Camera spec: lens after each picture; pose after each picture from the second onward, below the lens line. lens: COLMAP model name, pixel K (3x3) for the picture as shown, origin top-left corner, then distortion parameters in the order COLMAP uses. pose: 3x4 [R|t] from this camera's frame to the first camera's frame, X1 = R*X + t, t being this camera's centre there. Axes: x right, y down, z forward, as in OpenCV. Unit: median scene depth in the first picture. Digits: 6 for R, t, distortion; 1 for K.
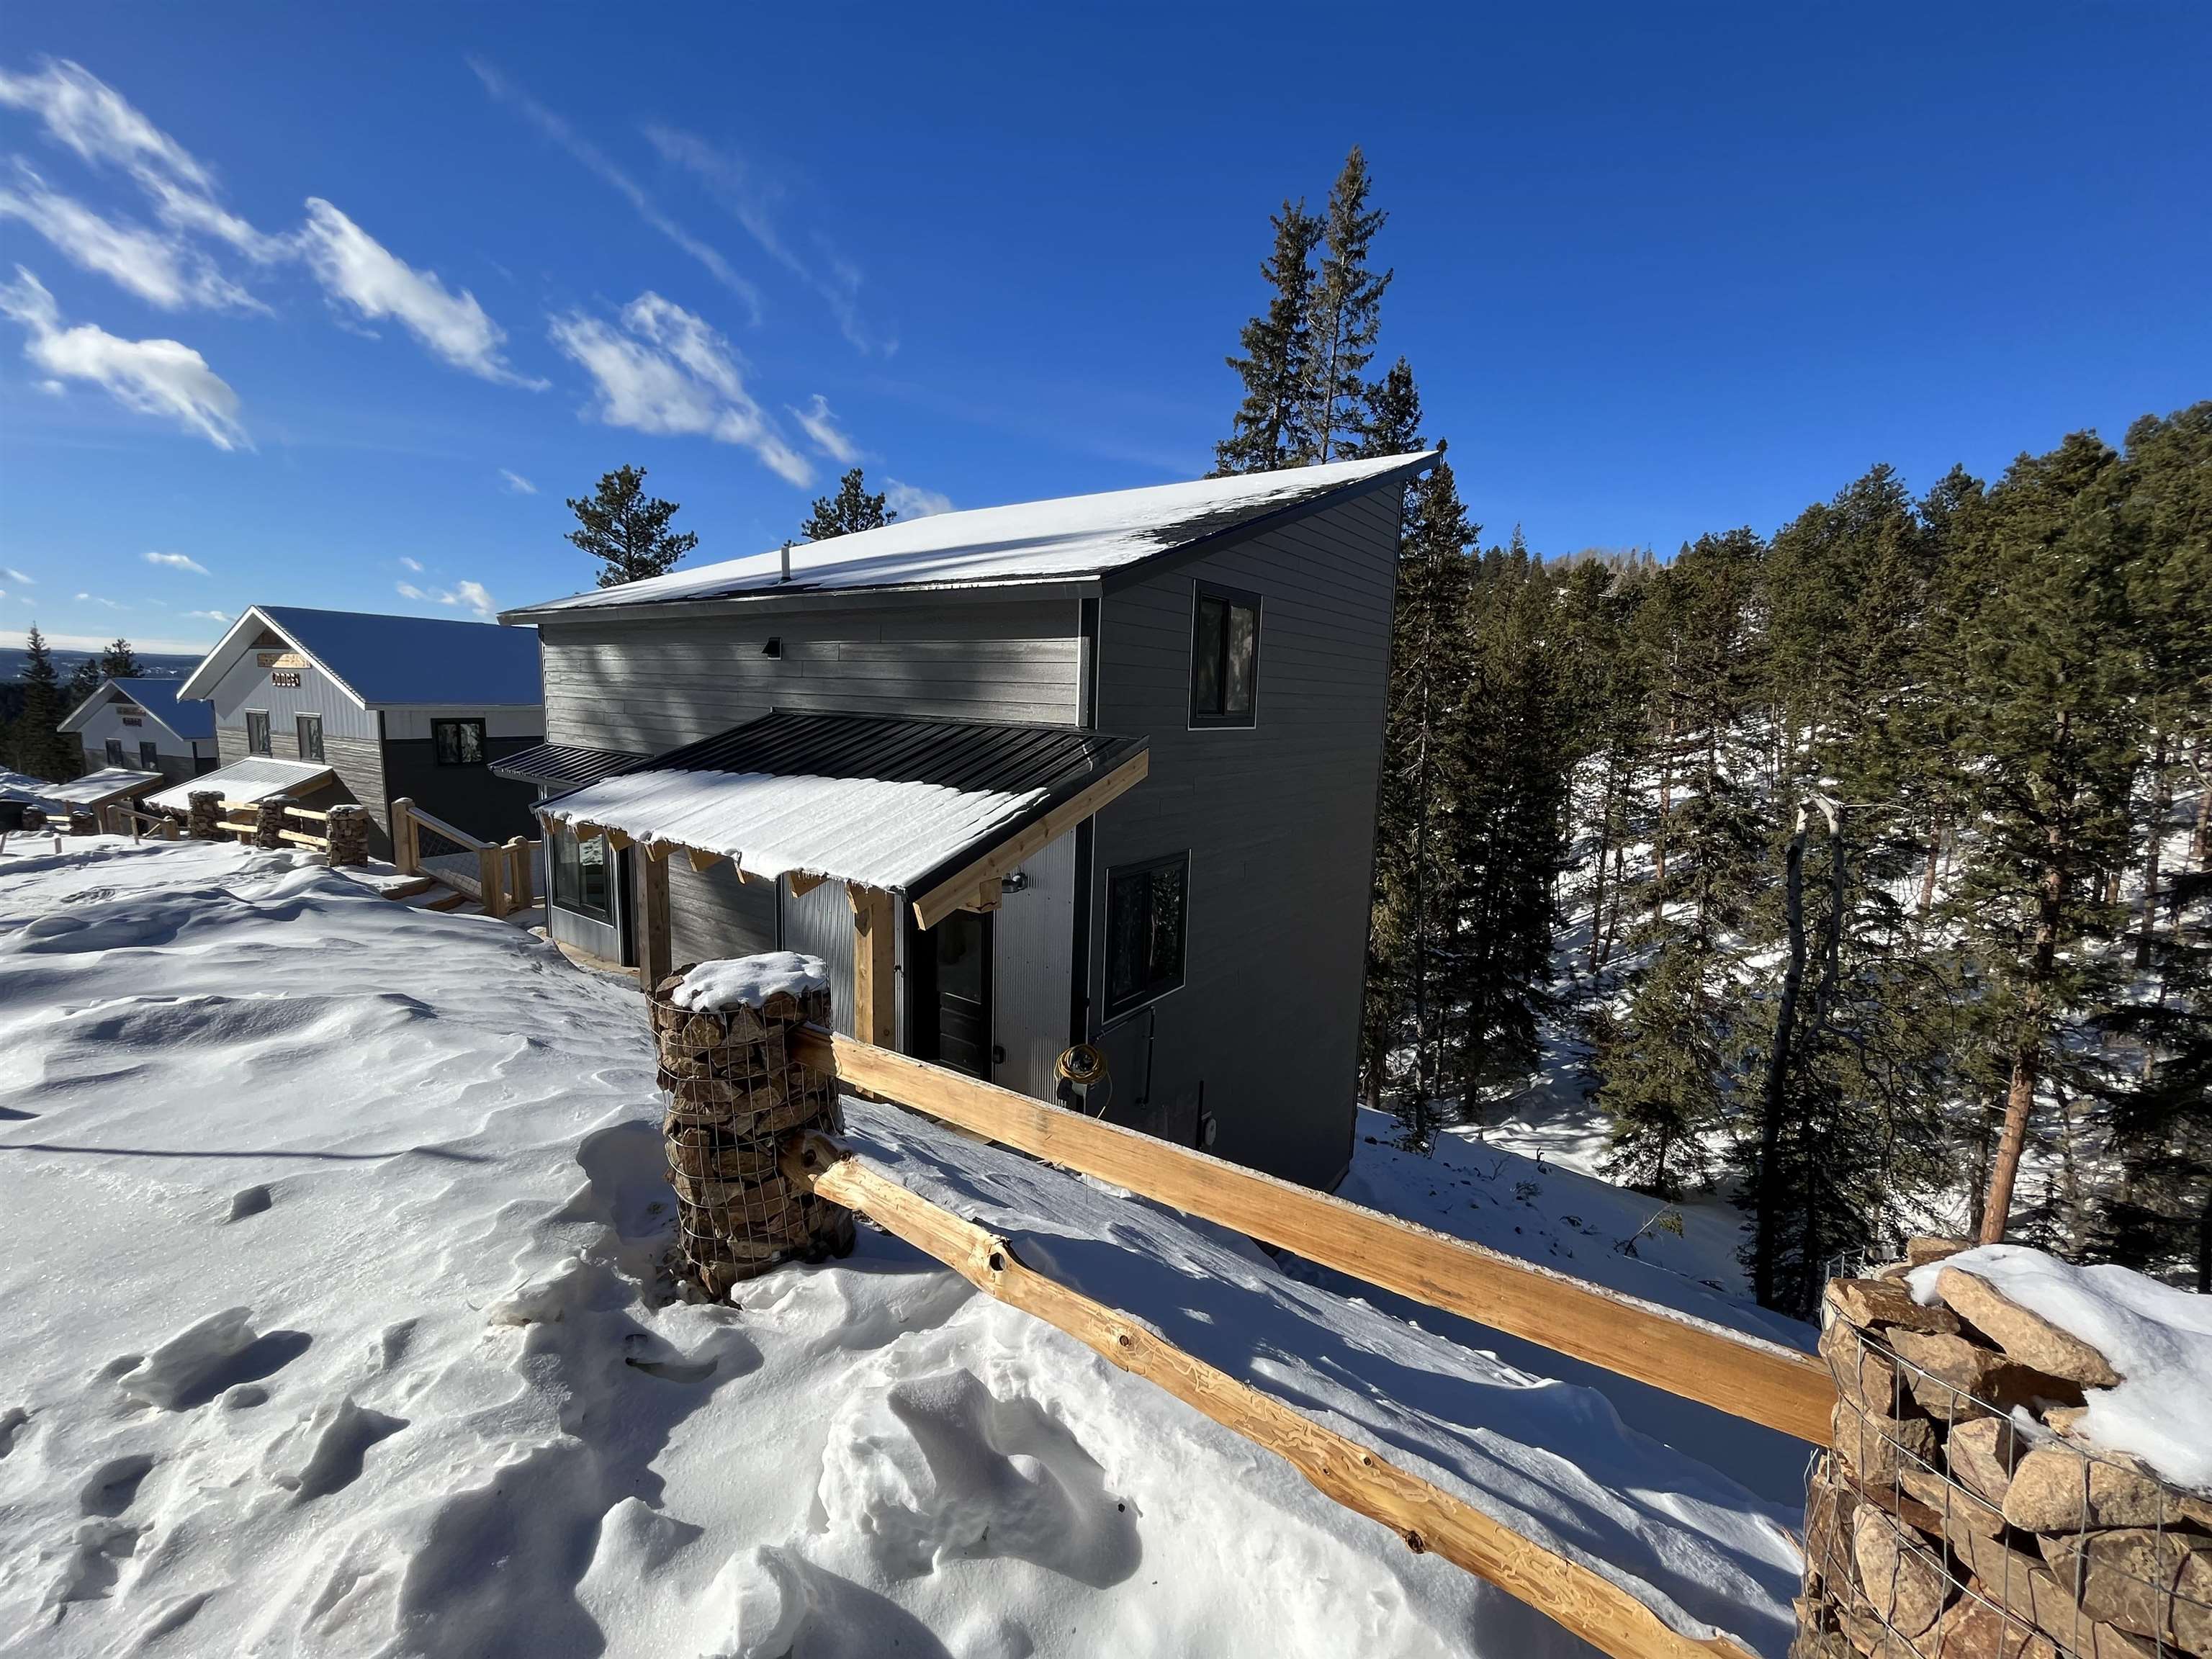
lens RADIAL K [[903.9, 0, 1098.2], [0, 903.9, 833.1], [0, 0, 1]] dist [-0.002417, -0.000360]
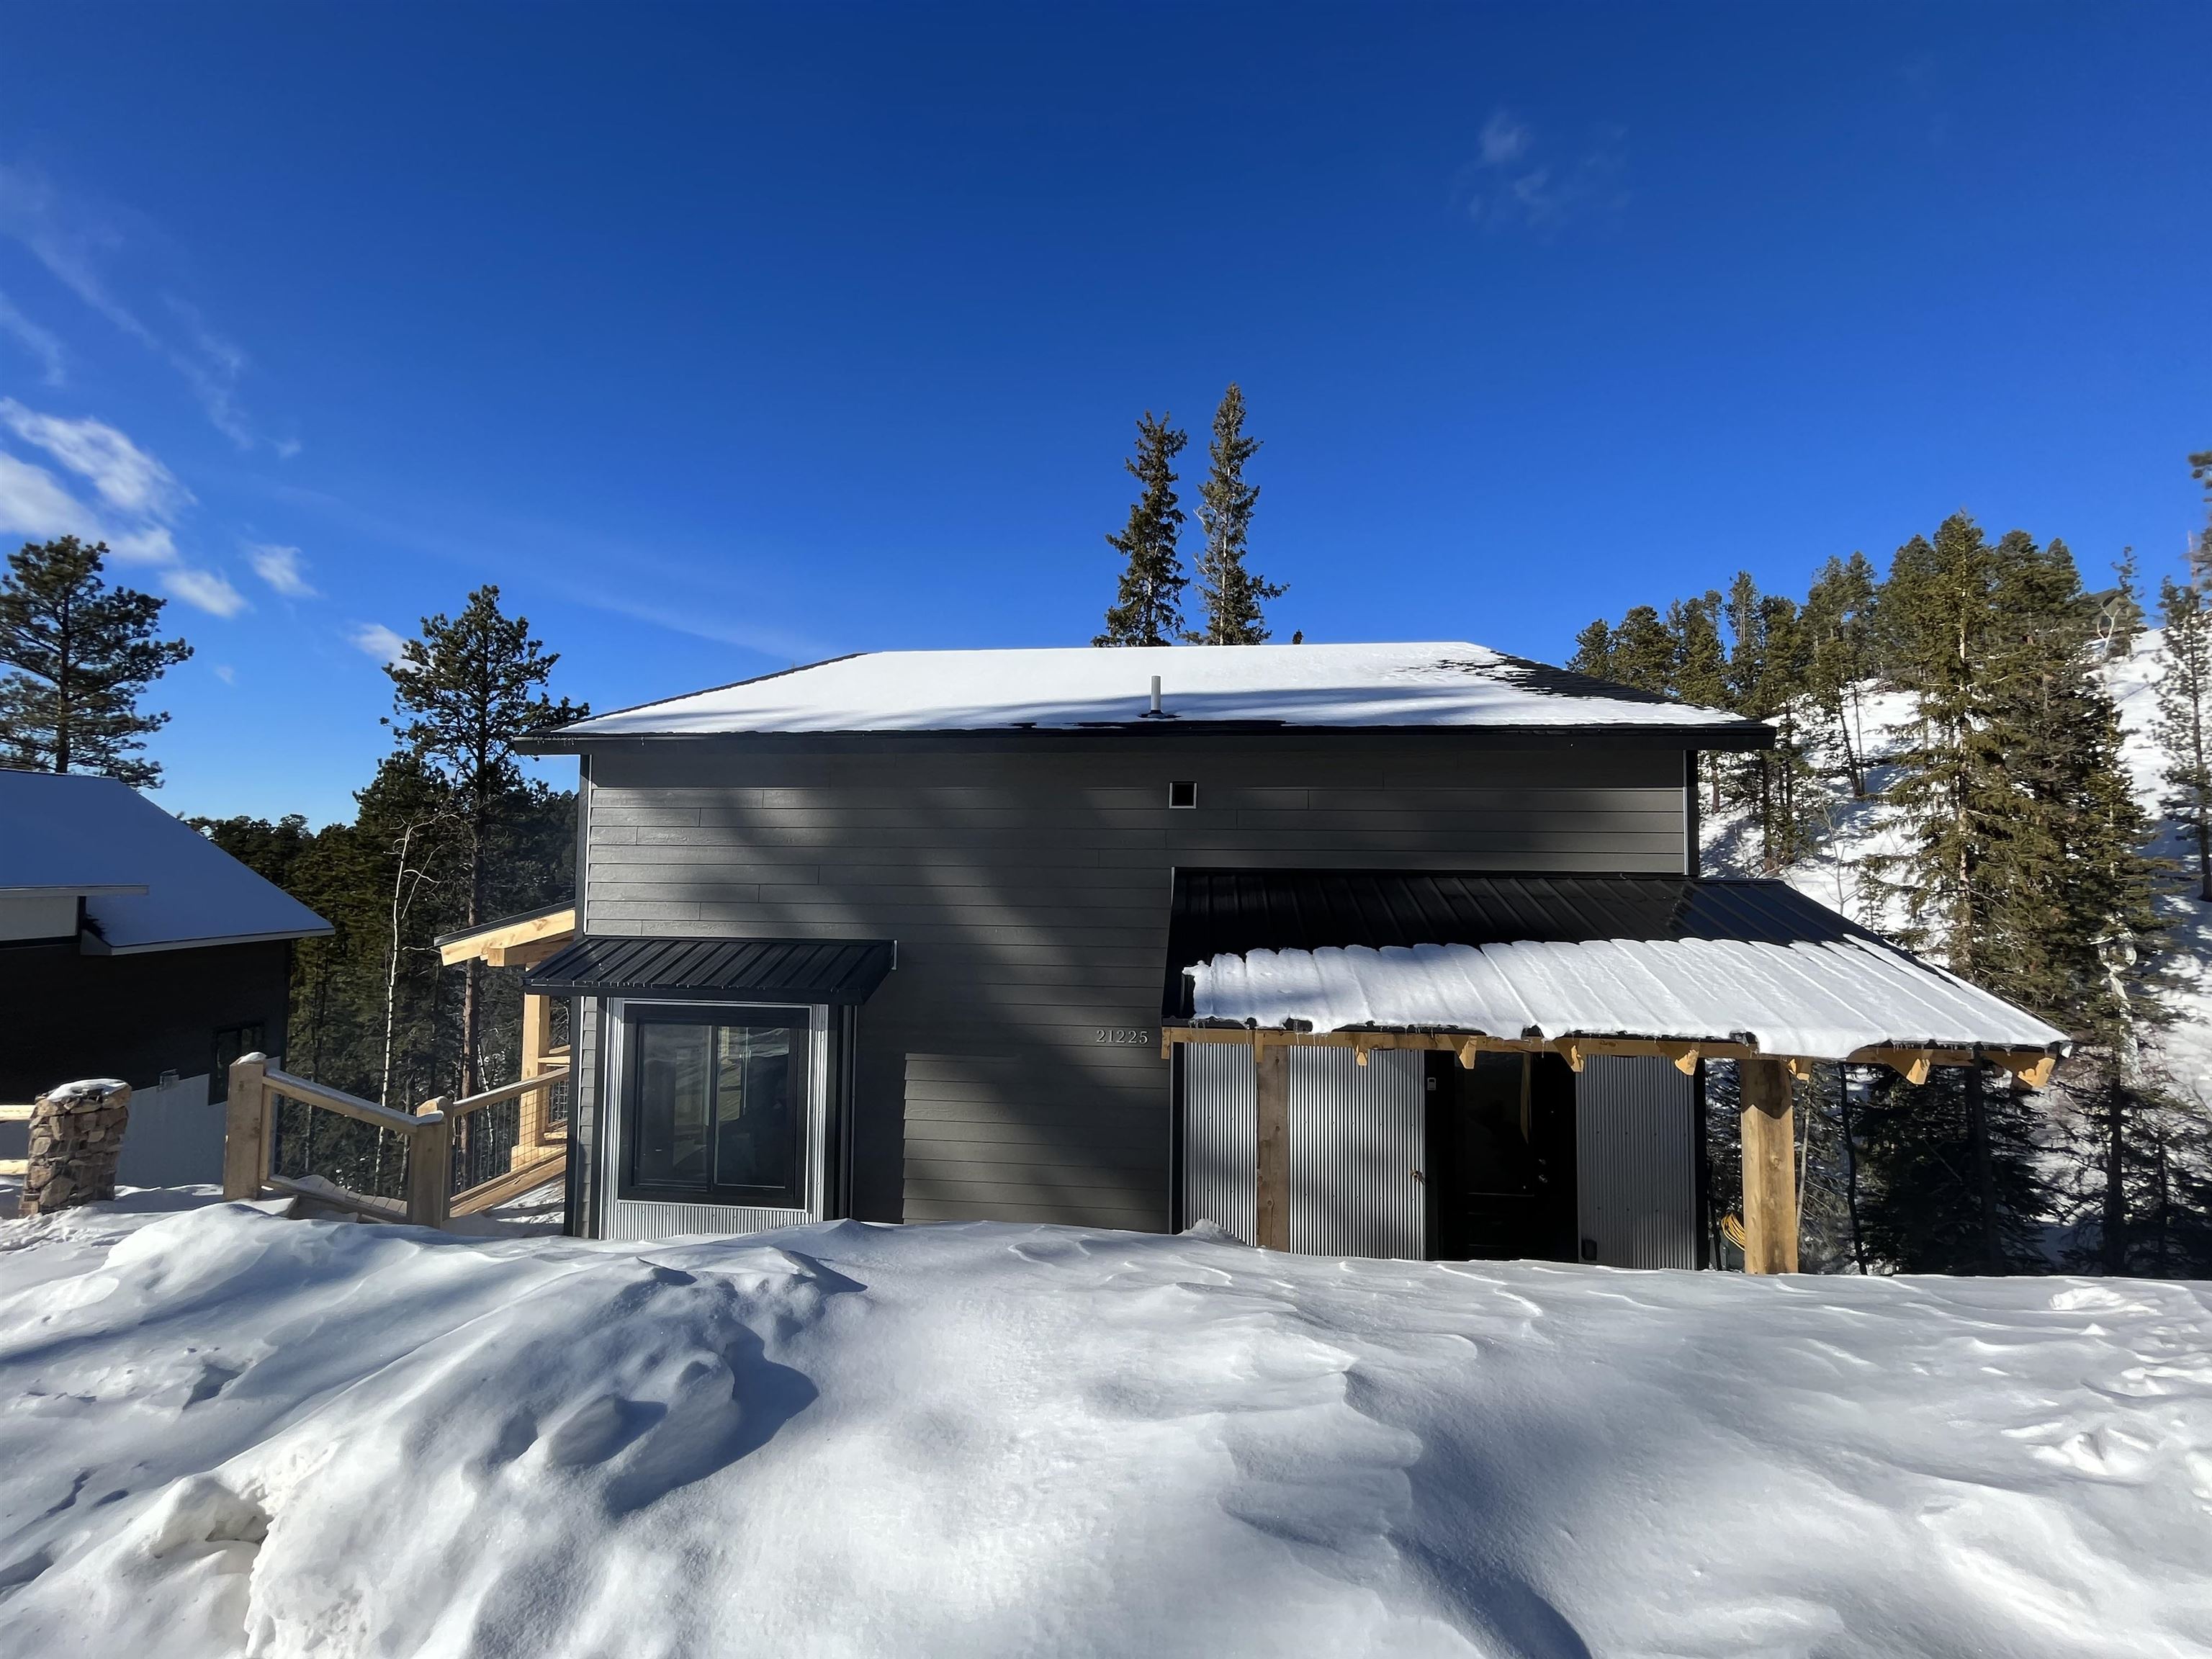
lens RADIAL K [[903.9, 0, 1100.2], [0, 903.9, 833.0], [0, 0, 1]] dist [-0.002417, -0.000360]
pose [[0.866547, -0.004421, 0.499076, -0.398250], [0.092614, 0.984018, -0.152089, -0.026267], [-0.490428, 0.178013, 0.853107, 0.170785]]
